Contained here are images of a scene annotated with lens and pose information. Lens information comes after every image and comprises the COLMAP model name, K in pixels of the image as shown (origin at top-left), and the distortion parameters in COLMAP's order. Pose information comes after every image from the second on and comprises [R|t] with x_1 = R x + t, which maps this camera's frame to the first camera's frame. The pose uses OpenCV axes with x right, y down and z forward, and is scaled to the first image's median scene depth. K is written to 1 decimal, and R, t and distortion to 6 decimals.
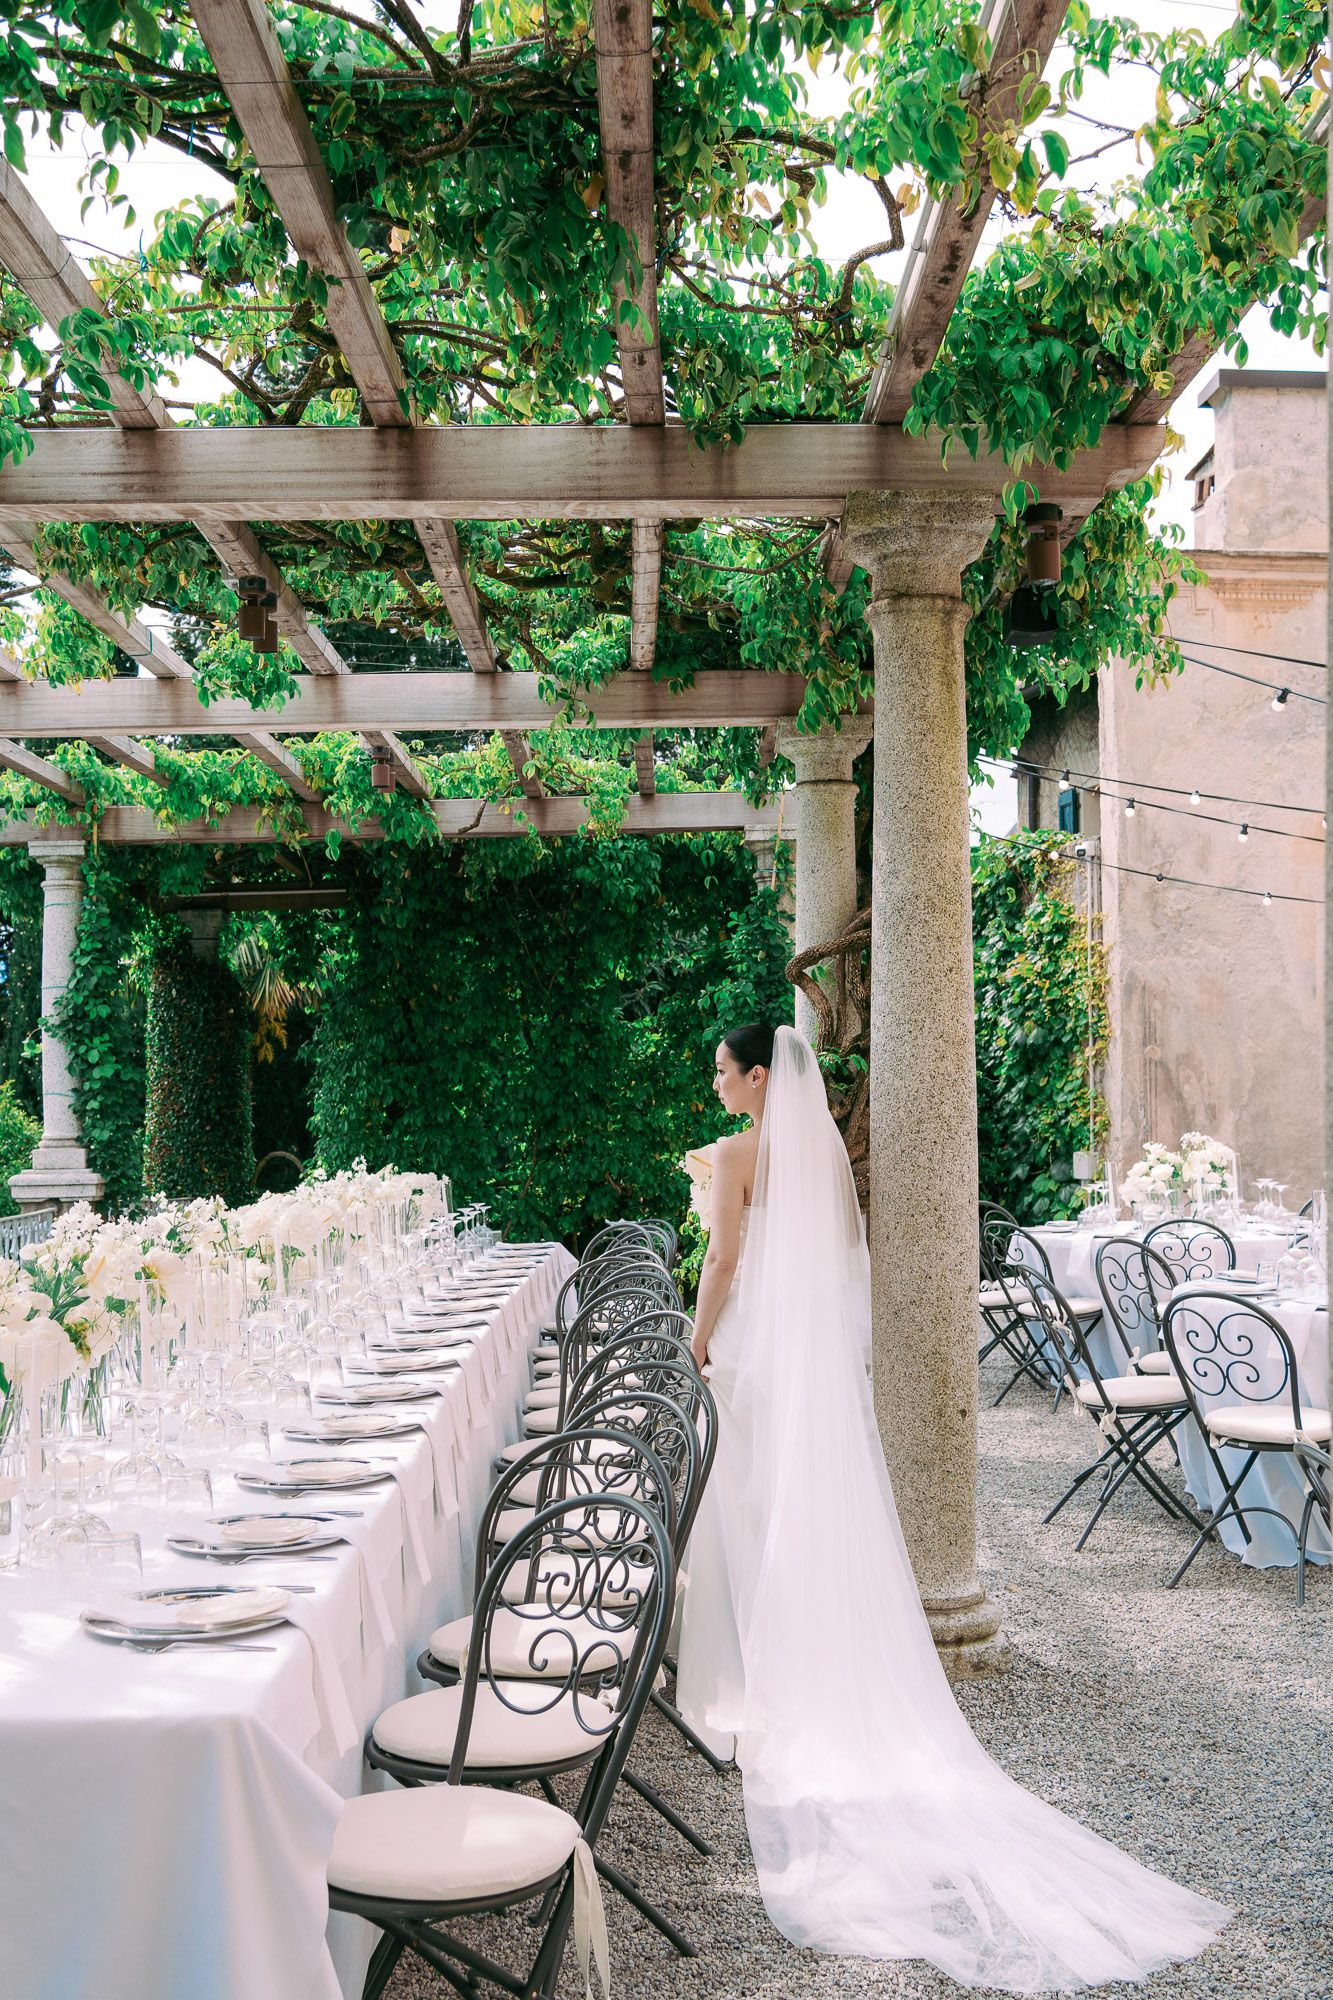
lens RADIAL K [[2102.3, 0, 666.5], [0, 2102.3, 1000.0], [0, 0, 1]] dist [0.016270, -0.115751]
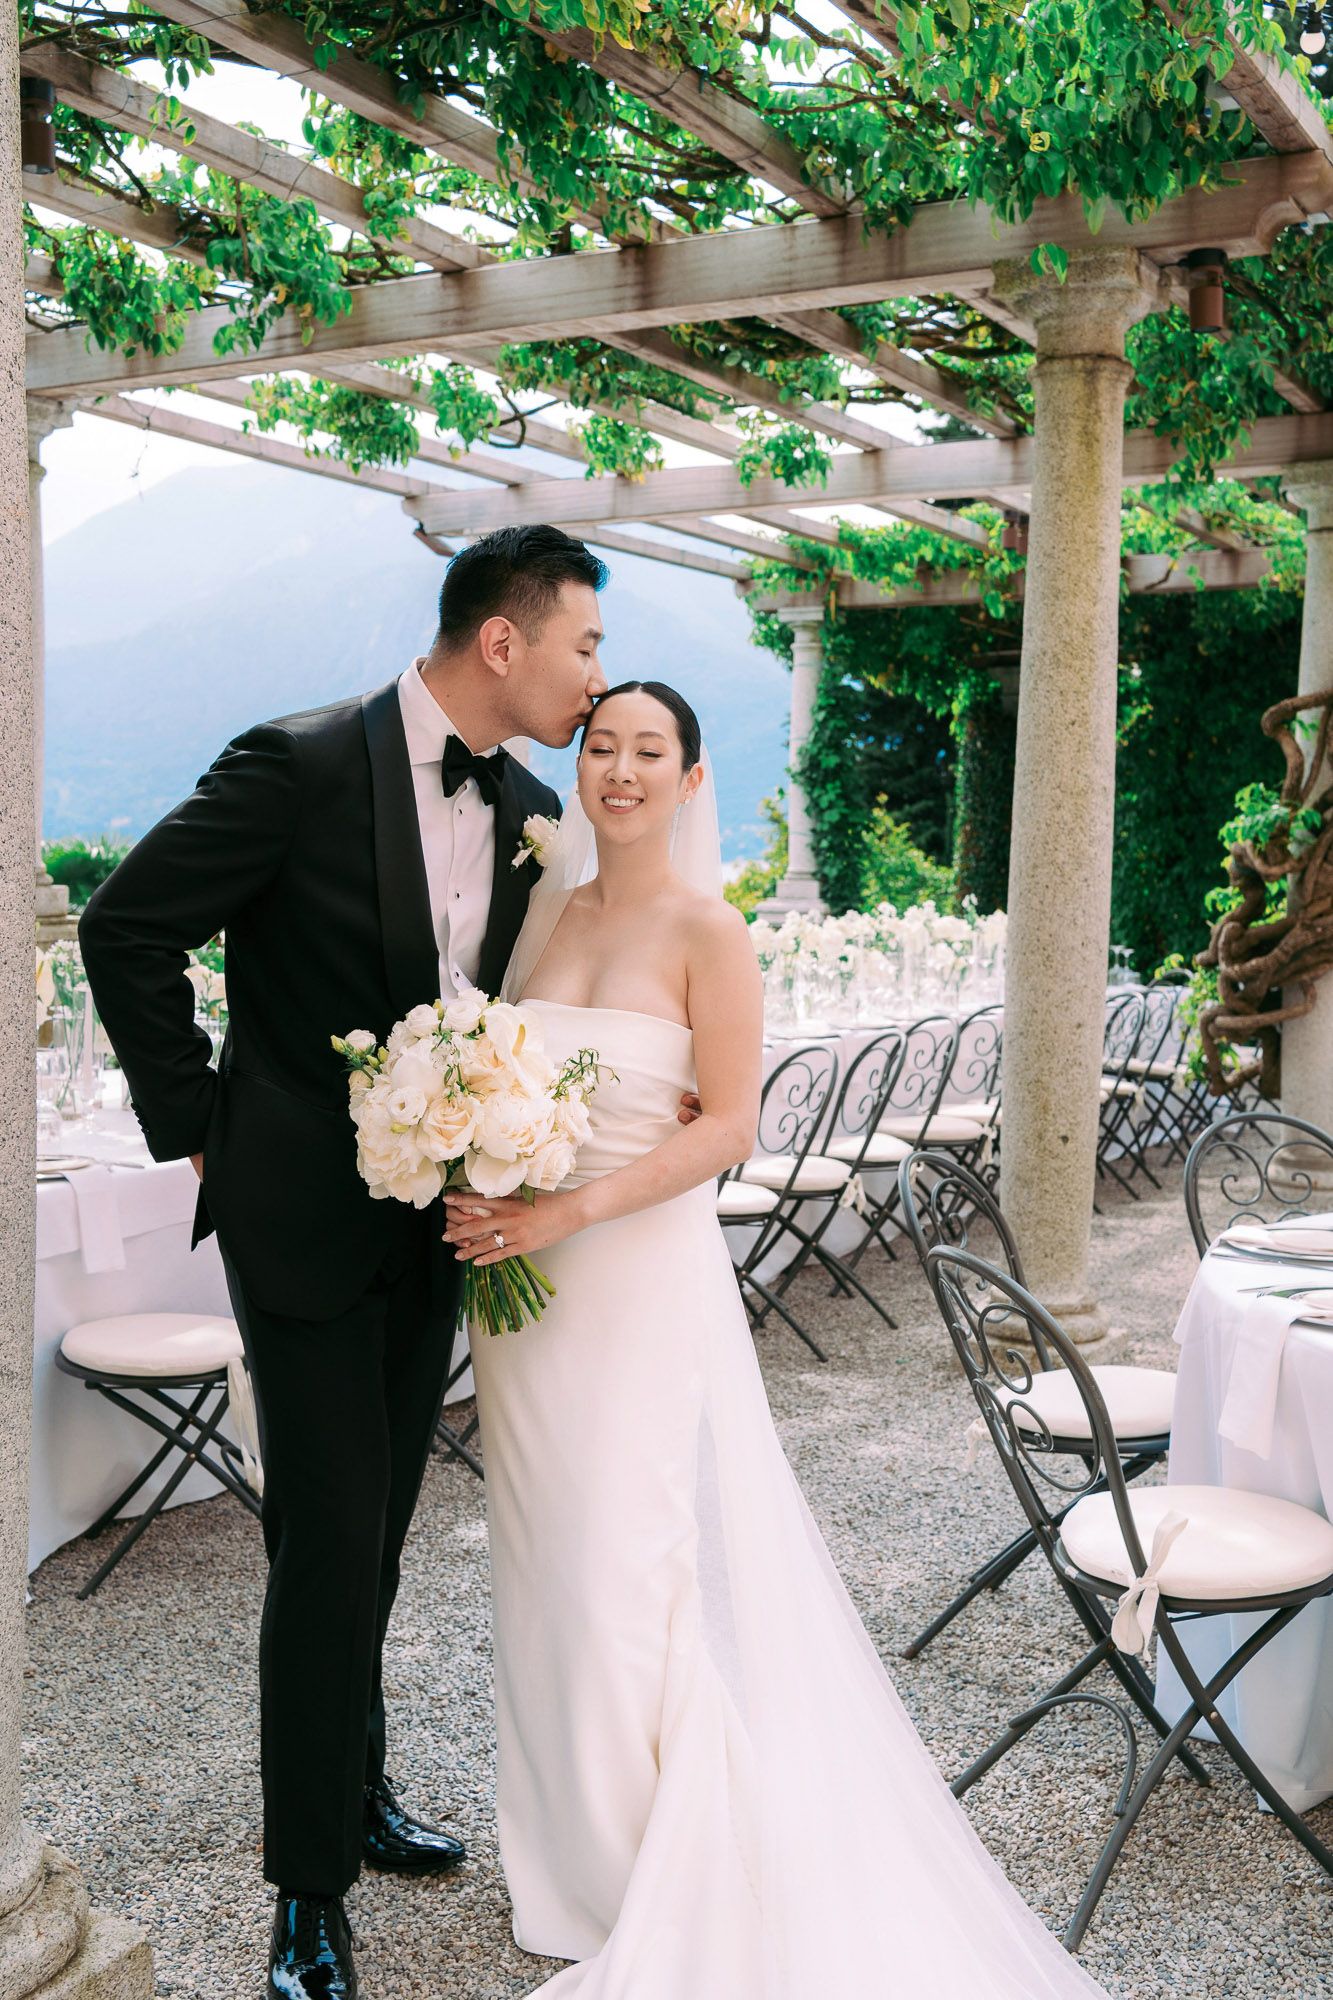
lens RADIAL K [[2042.9, 0, 670.8], [0, 2042.9, 1032.0], [0, 0, 1]] dist [-0.009419, -0.011917]
pose [[0.864418, 0.074466, -0.497228, 0.299422], [-0.006461, 0.990535, 0.137111, -0.000141], [0.502732, -0.115309, 0.856717, 0.004760]]
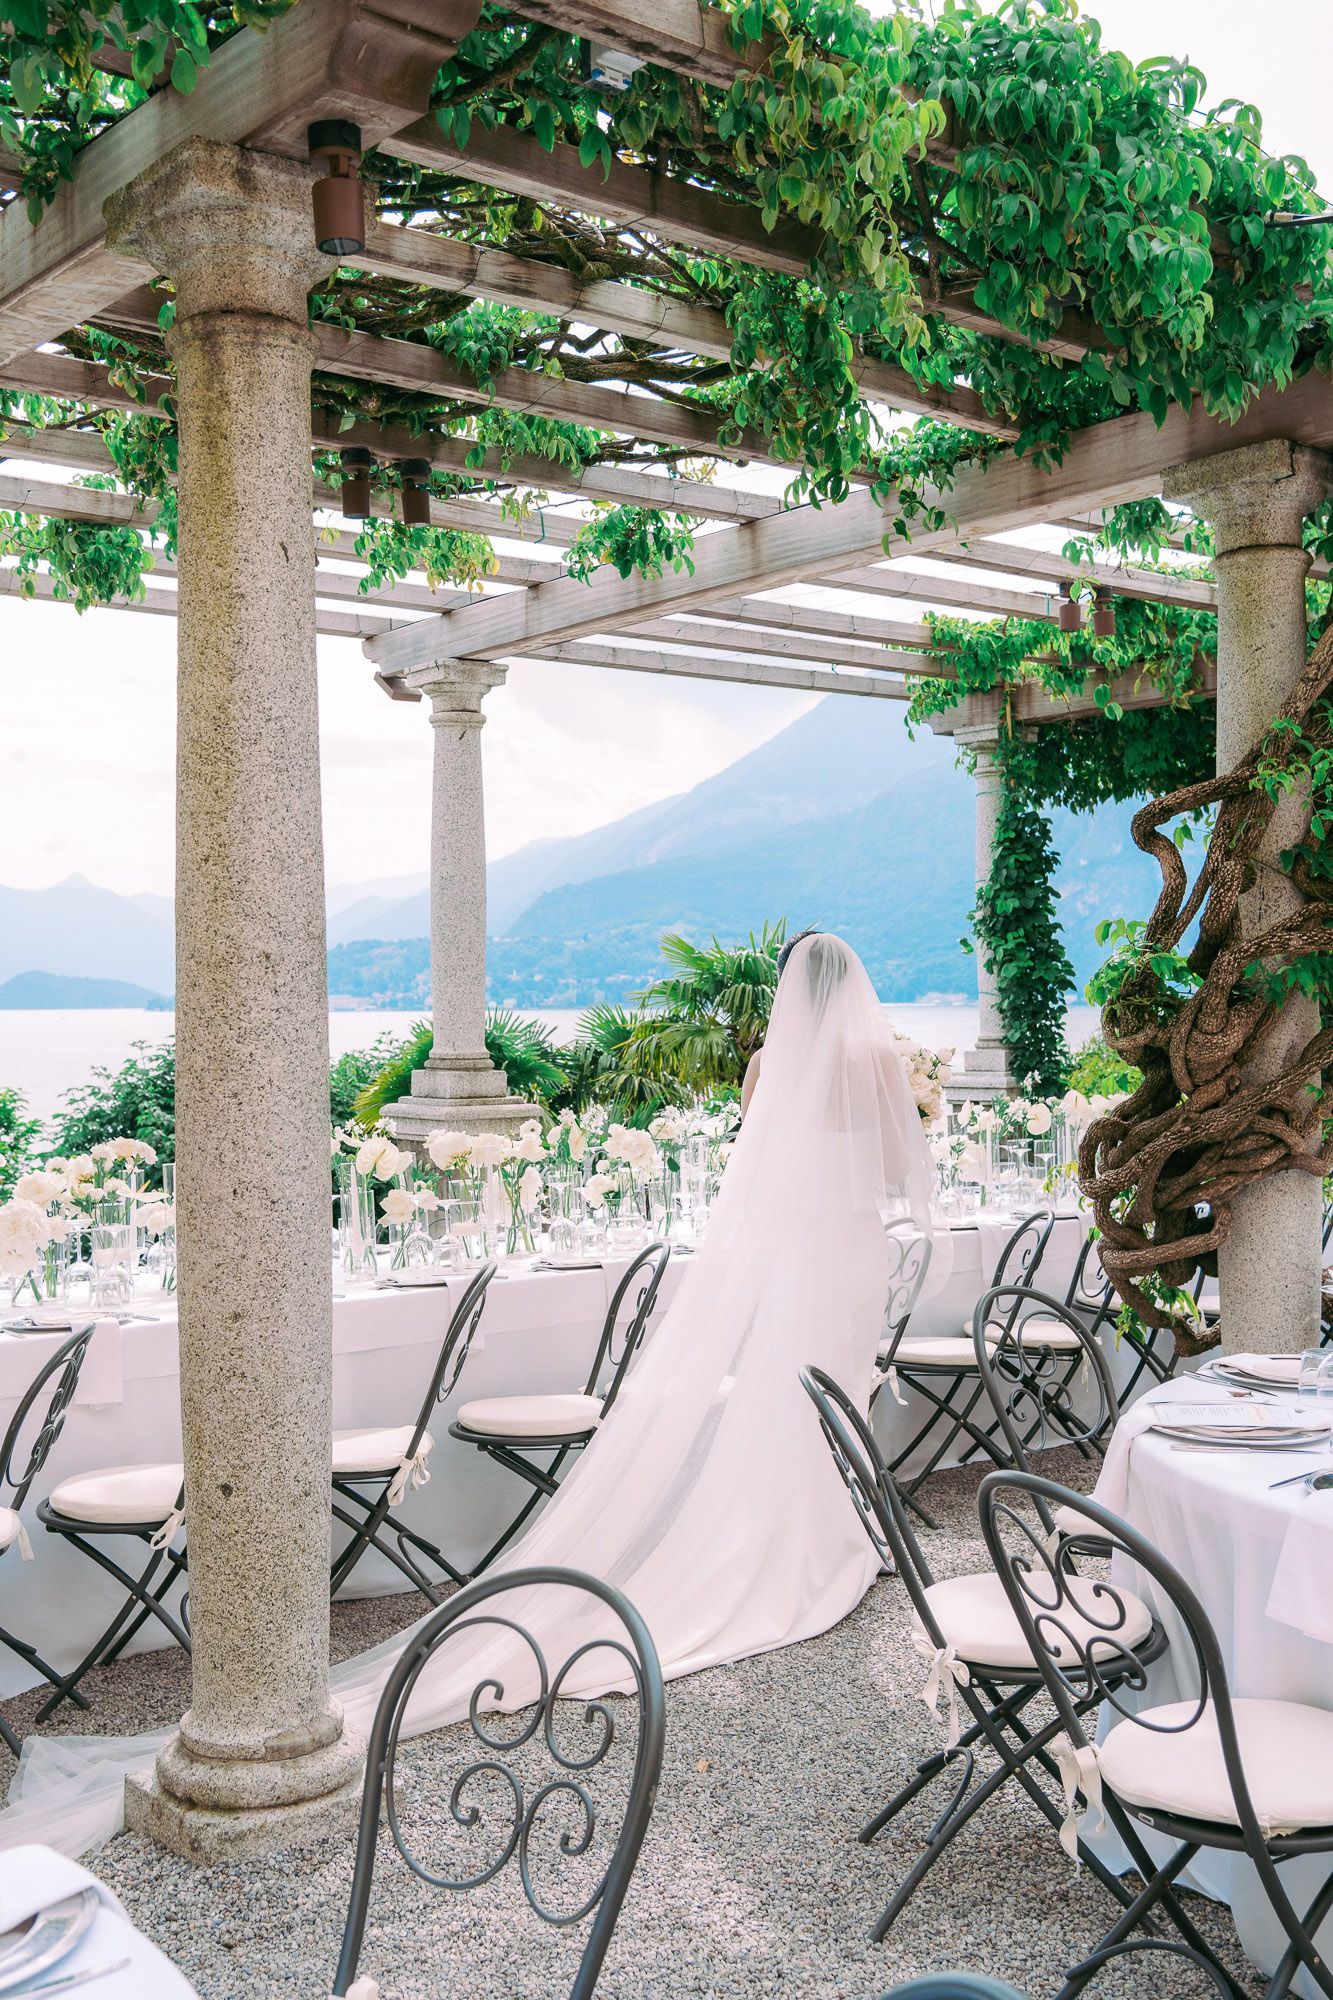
lens RADIAL K [[2042.9, 0, 670.8], [0, 2042.9, 1032.0], [0, 0, 1]] dist [-0.009419, -0.011917]
pose [[0.642185, 0.015531, -0.766392, 0.469168], [0.041724, 0.997604, 0.055178, 0.007566], [0.765413, -0.067412, 0.639999, 0.426148]]
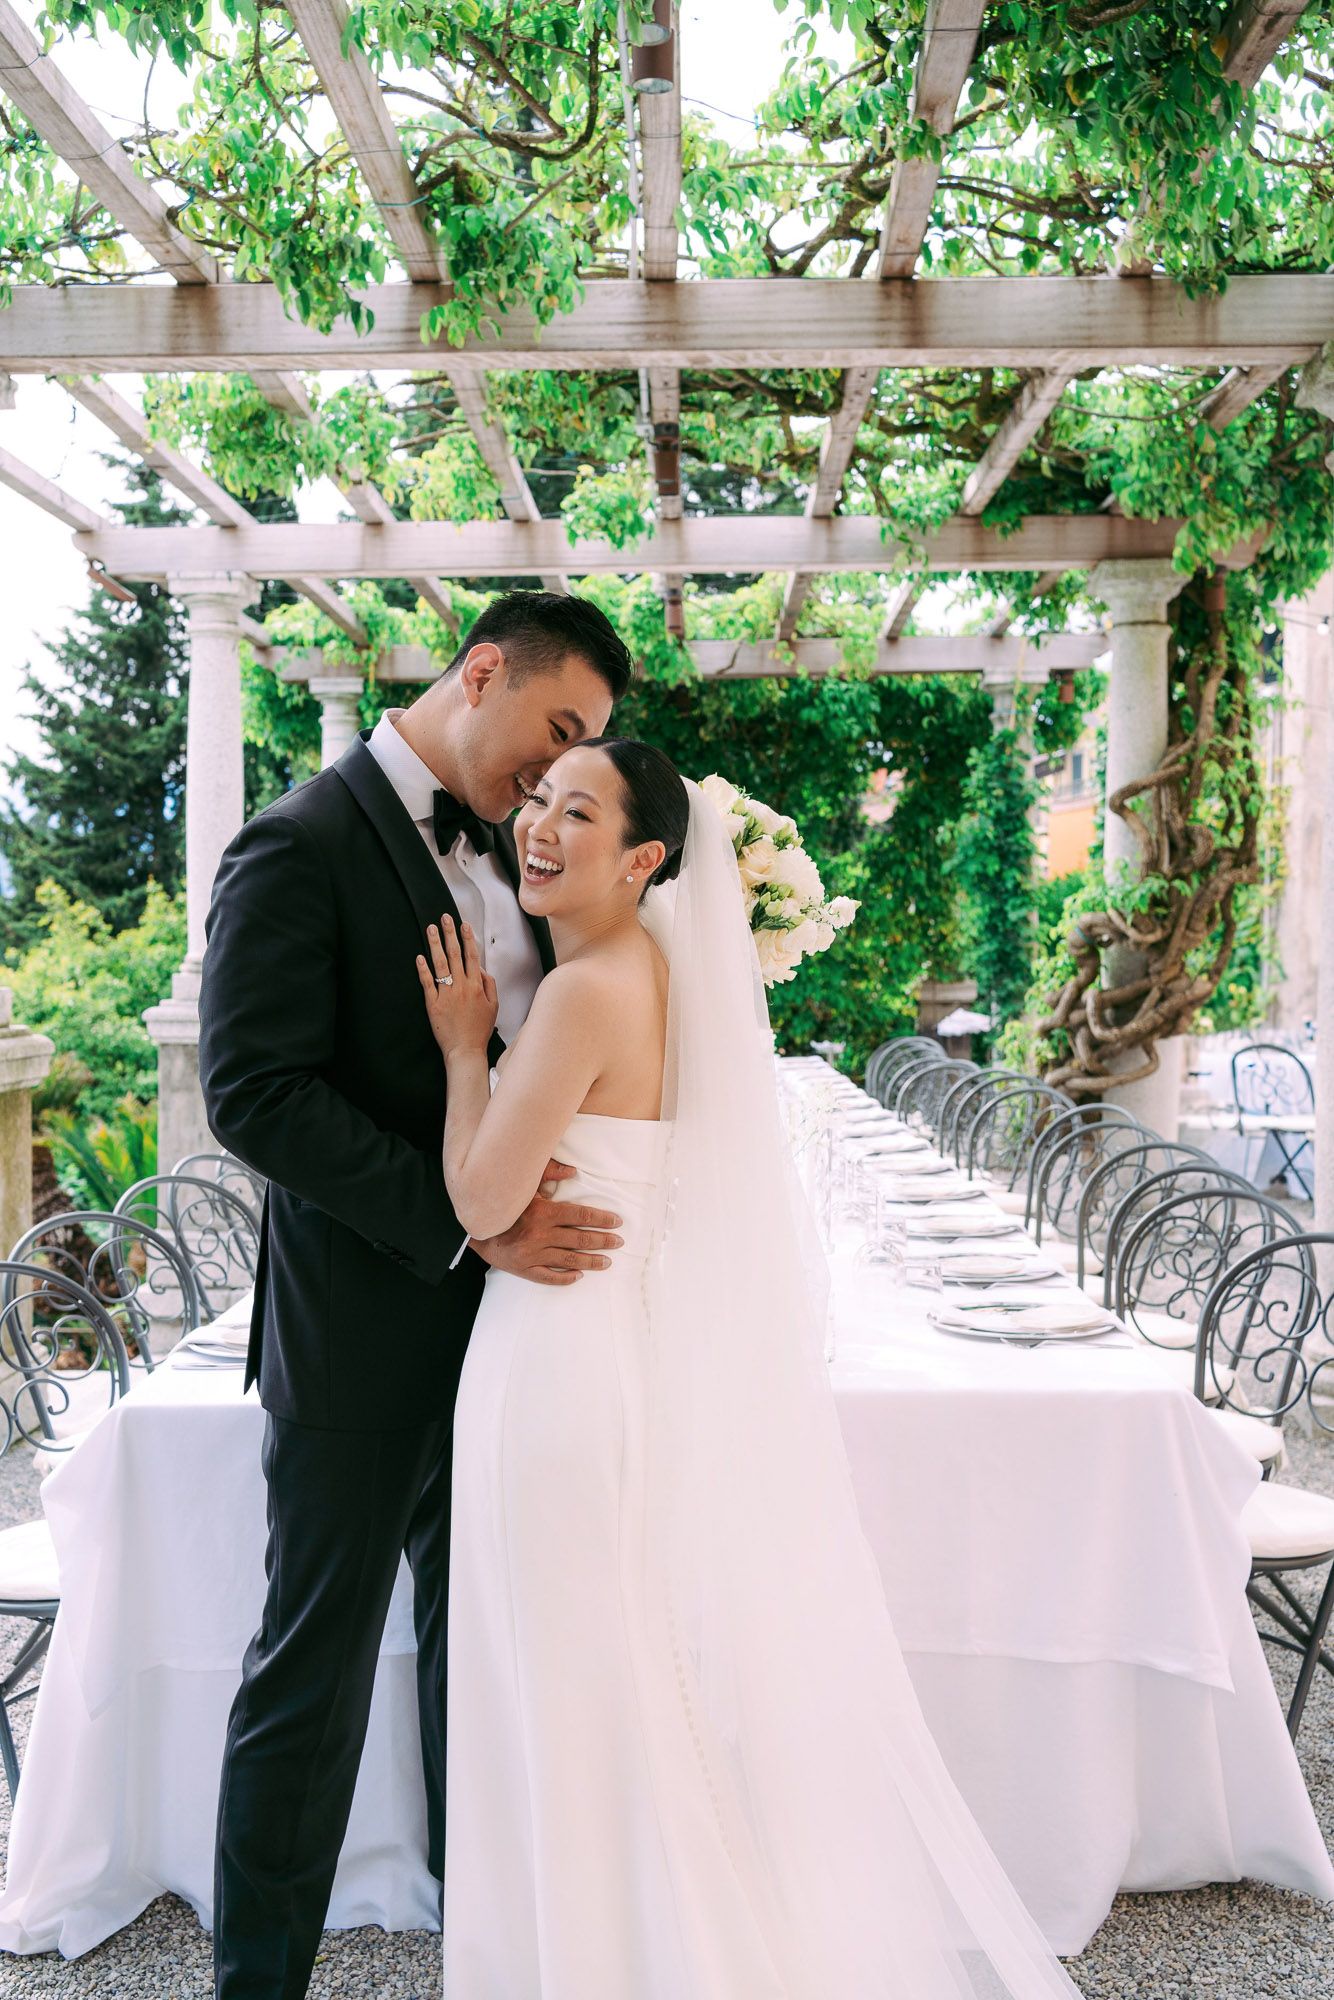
lens RADIAL K [[2012.1, 0, 627.9], [0, 2012.1, 1040.6], [0, 0, 1]] dist [0.002052, 0.009739]
pose [[0.998969, 0.014459, -0.043027, -0.136760], [-0.010247, 0.995275, 0.096558, 0.010105], [0.044219, -0.096017, 0.994397, -0.038927]]
